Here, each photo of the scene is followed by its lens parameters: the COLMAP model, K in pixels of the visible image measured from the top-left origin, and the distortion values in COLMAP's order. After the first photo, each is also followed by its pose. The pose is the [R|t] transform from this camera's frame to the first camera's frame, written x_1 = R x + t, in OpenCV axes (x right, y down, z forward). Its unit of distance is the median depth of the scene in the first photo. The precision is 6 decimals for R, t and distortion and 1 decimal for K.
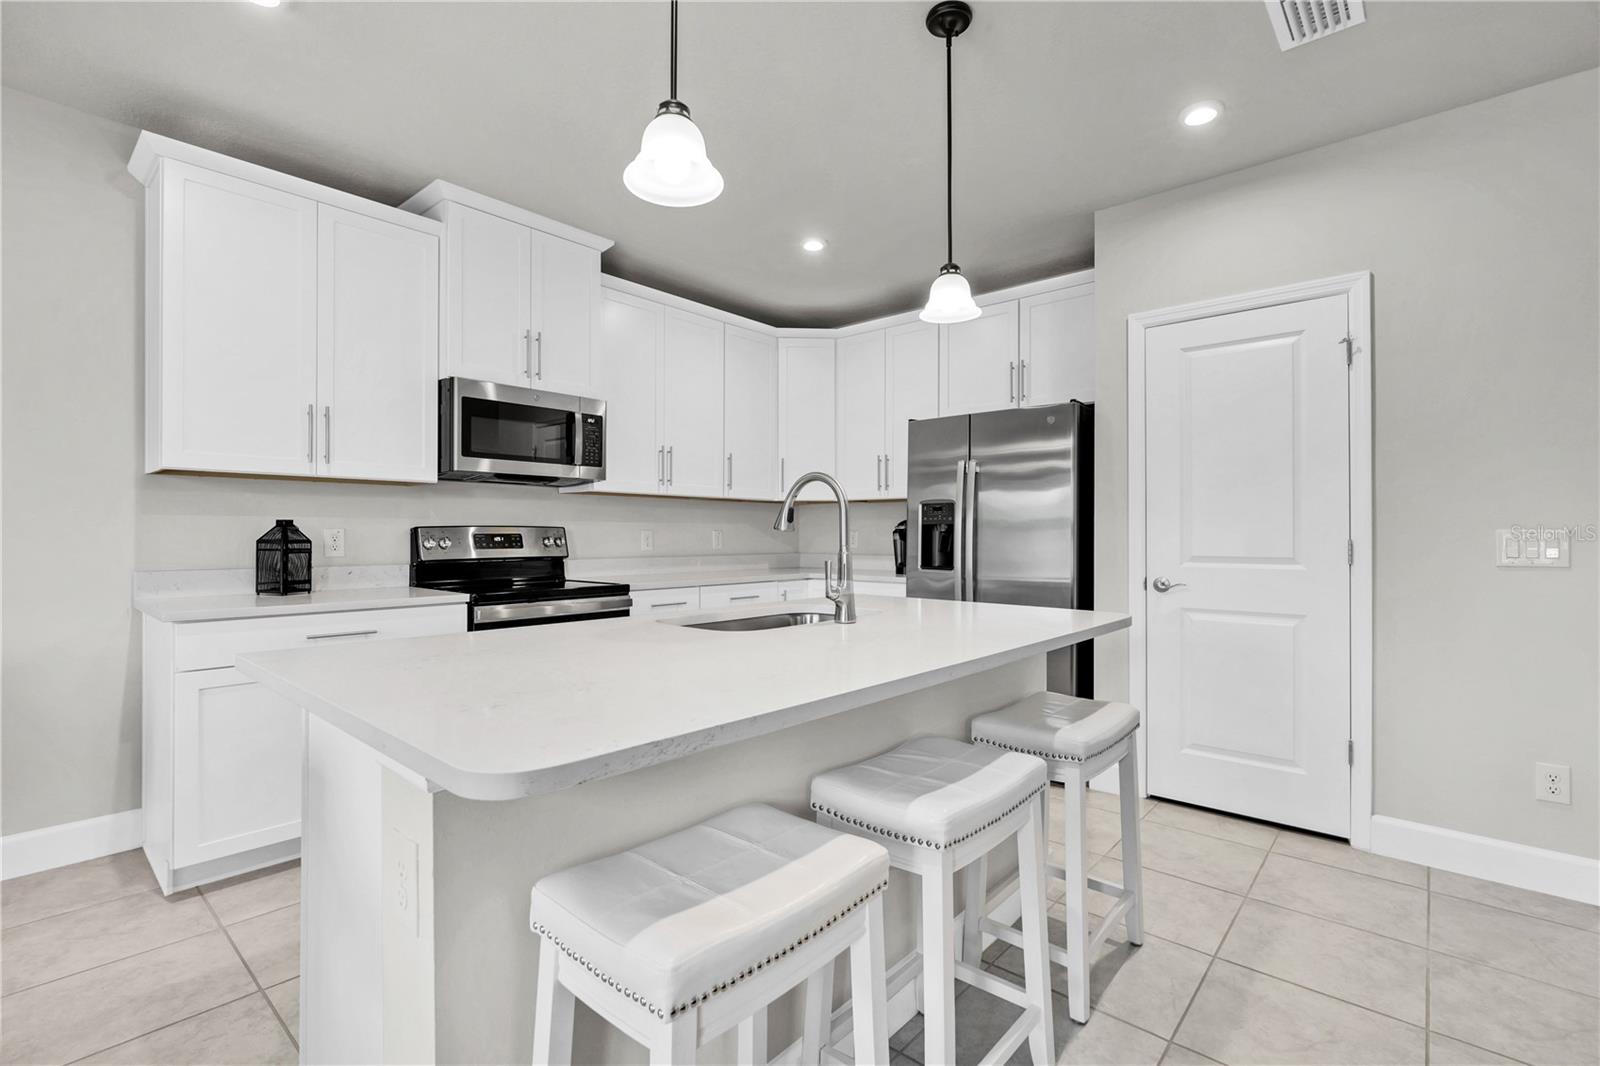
lens RADIAL K [[728.8, 0, 828.0], [0, 728.8, 531.3], [0, 0, 1]] dist [-0.001211, 0.000159]
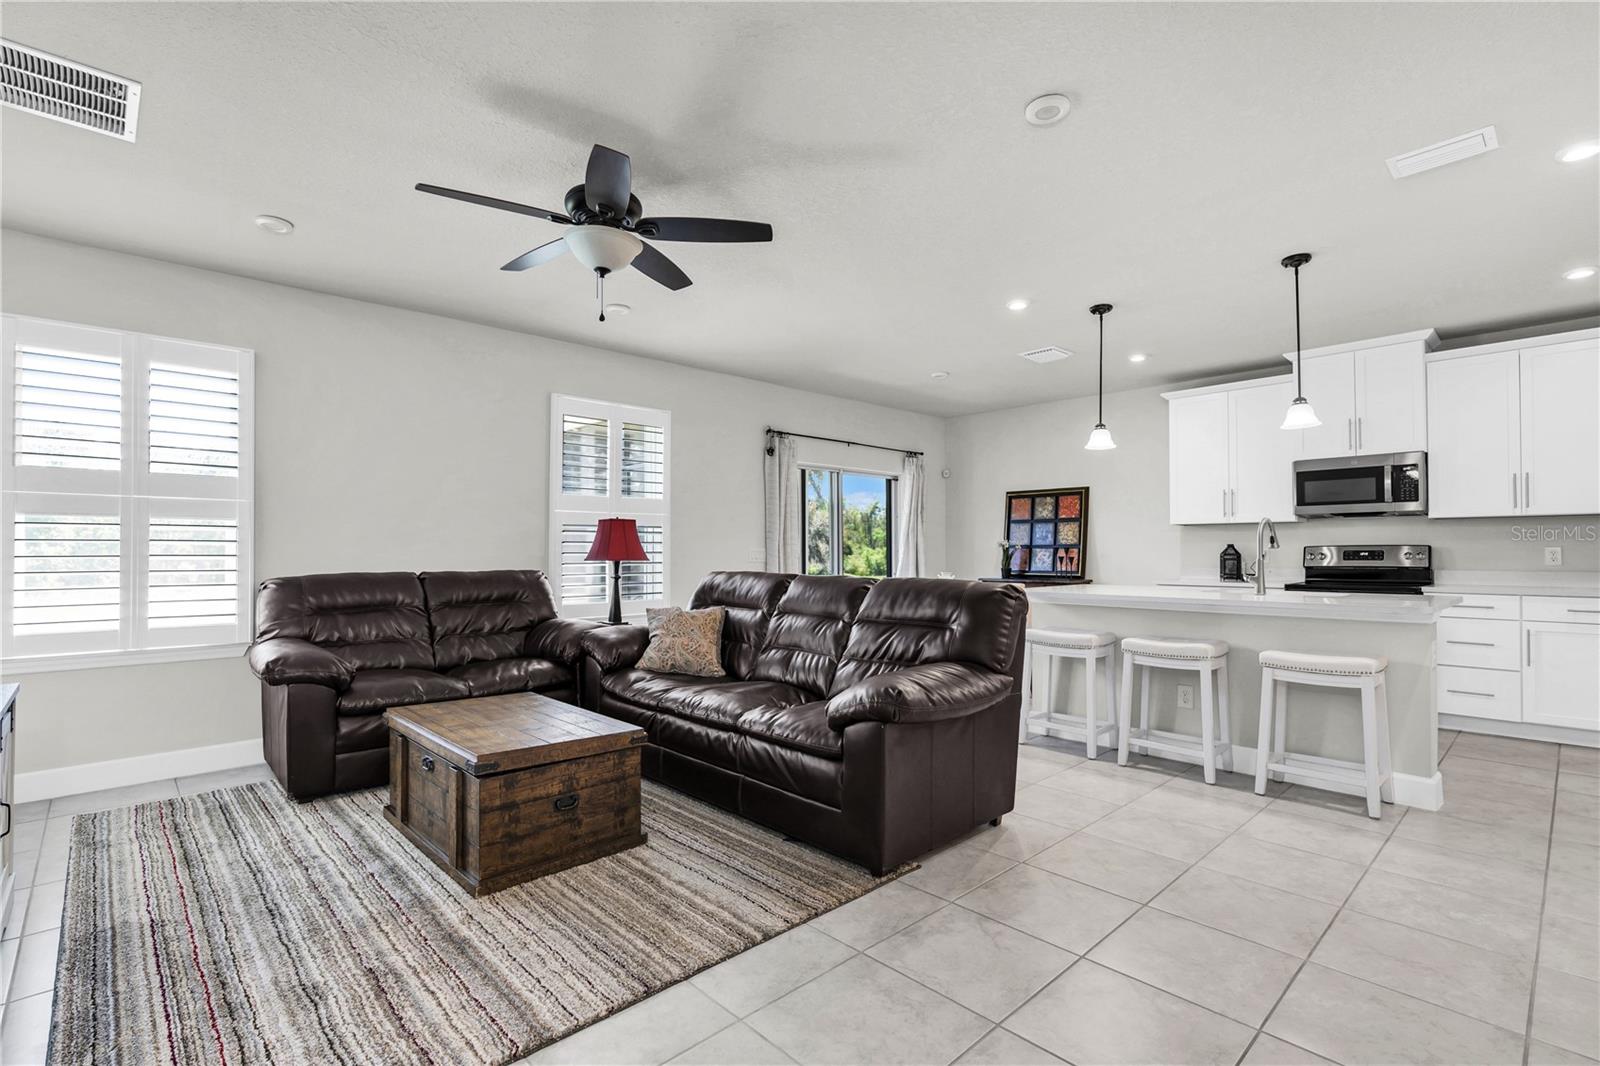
lens RADIAL K [[739.1, 0, 814.1], [0, 739.1, 544.2], [0, 0, 1]] dist [-0.002683, 0.000348]
pose [[-0.089373, -0.007742, -0.995968, 1.299180], [0.010192, 0.999910, -0.008687, -0.008915], [0.995946, -0.010927, -0.089286, 0.017249]]
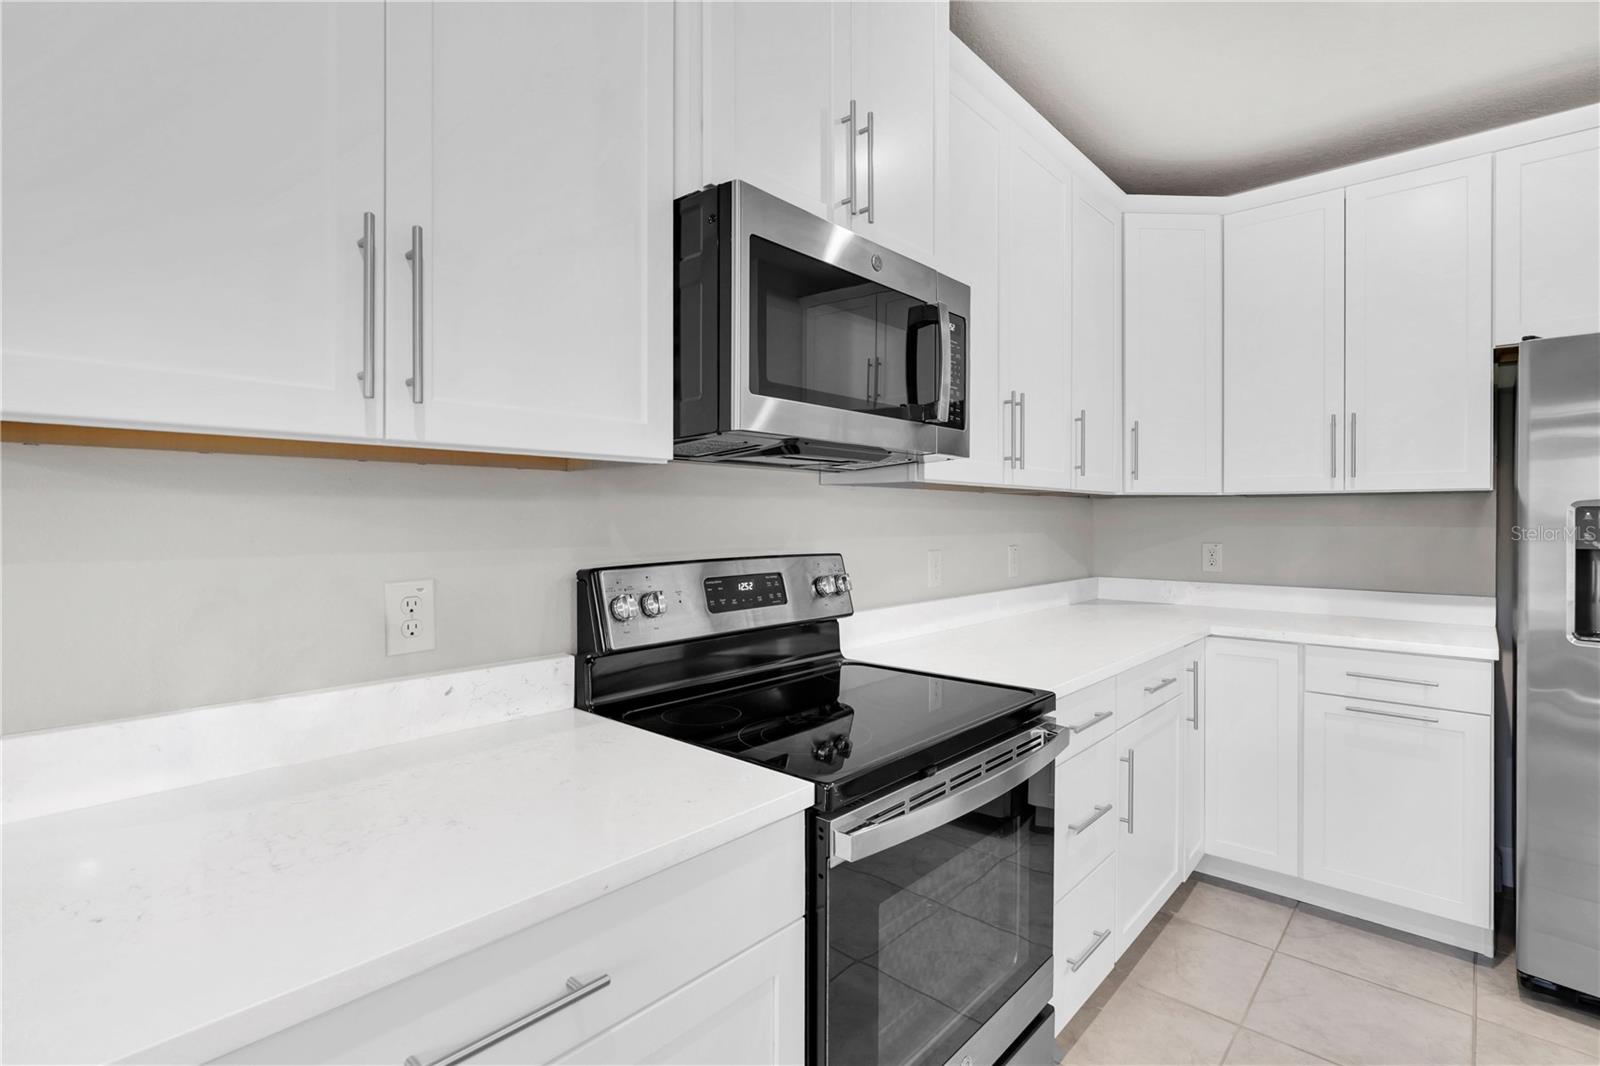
lens RADIAL K [[742.3, 0, 806.7], [0, 742.3, 511.8], [0, 0, 1]] dist [-0.002223, -0.000122]
pose [[0.999653, -0.001338, -0.026318, -0.452764], [0.001267, 0.999996, -0.002714, -0.039391], [0.026321, 0.002680, 0.999650, 0.605087]]
